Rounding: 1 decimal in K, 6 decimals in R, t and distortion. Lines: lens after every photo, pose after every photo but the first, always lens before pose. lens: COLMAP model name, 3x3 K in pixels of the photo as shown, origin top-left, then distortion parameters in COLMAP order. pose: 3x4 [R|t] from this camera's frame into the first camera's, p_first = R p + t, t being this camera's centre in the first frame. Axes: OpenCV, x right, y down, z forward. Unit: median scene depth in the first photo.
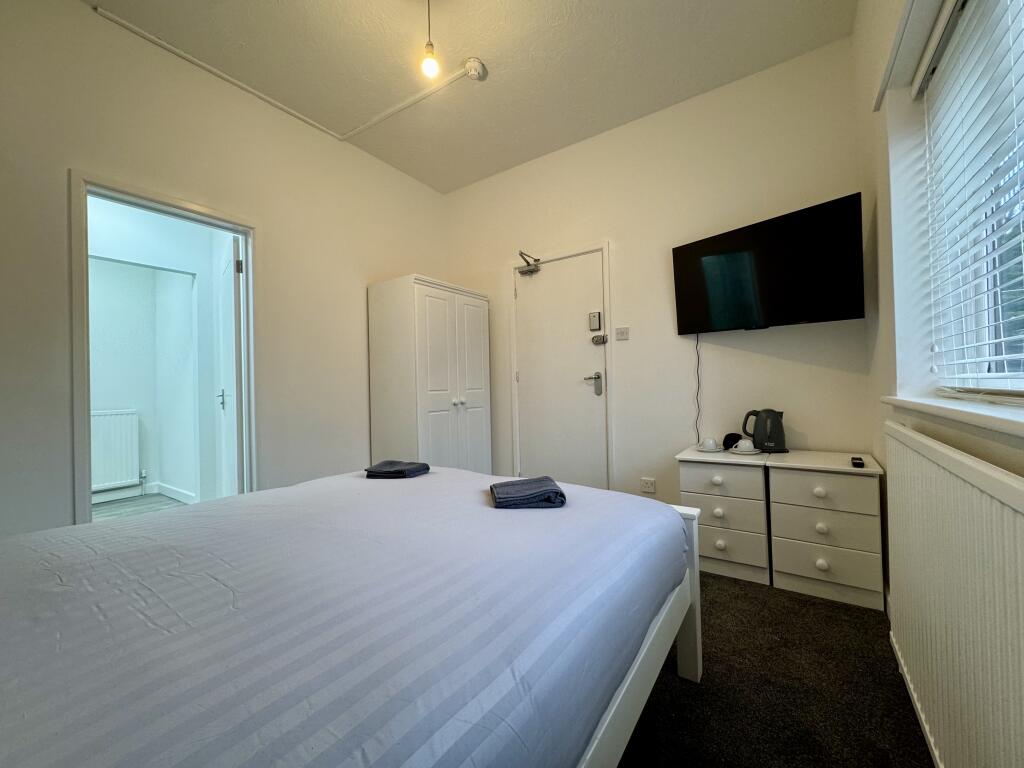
lens RADIAL K [[405.8, 0, 514.0], [0, 405.8, 382.2], [0, 0, 1]] dist [-0.003241, -0.000471]
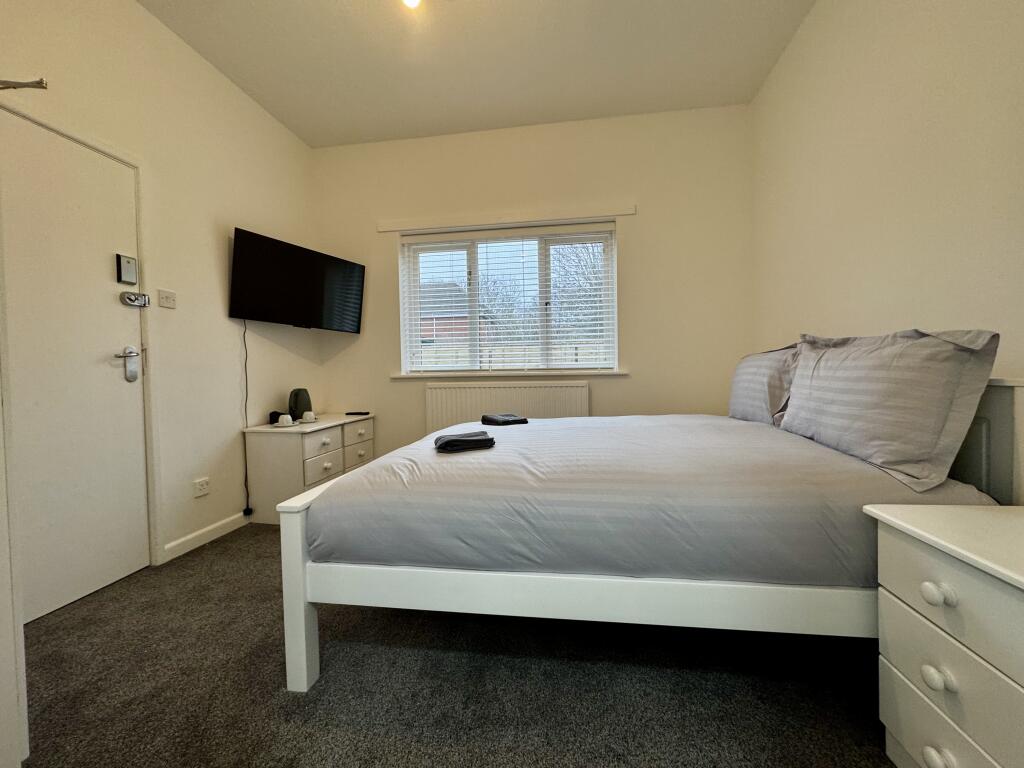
lens RADIAL K [[405.8, 0, 514.0], [0, 405.8, 382.2], [0, 0, 1]] dist [-0.003241, -0.000471]
pose [[-0.446750, 0.013446, 0.894558, -0.773400], [0.026923, 0.999636, -0.001580, 0.058655], [-0.894254, 0.023378, -0.446949, 0.854446]]
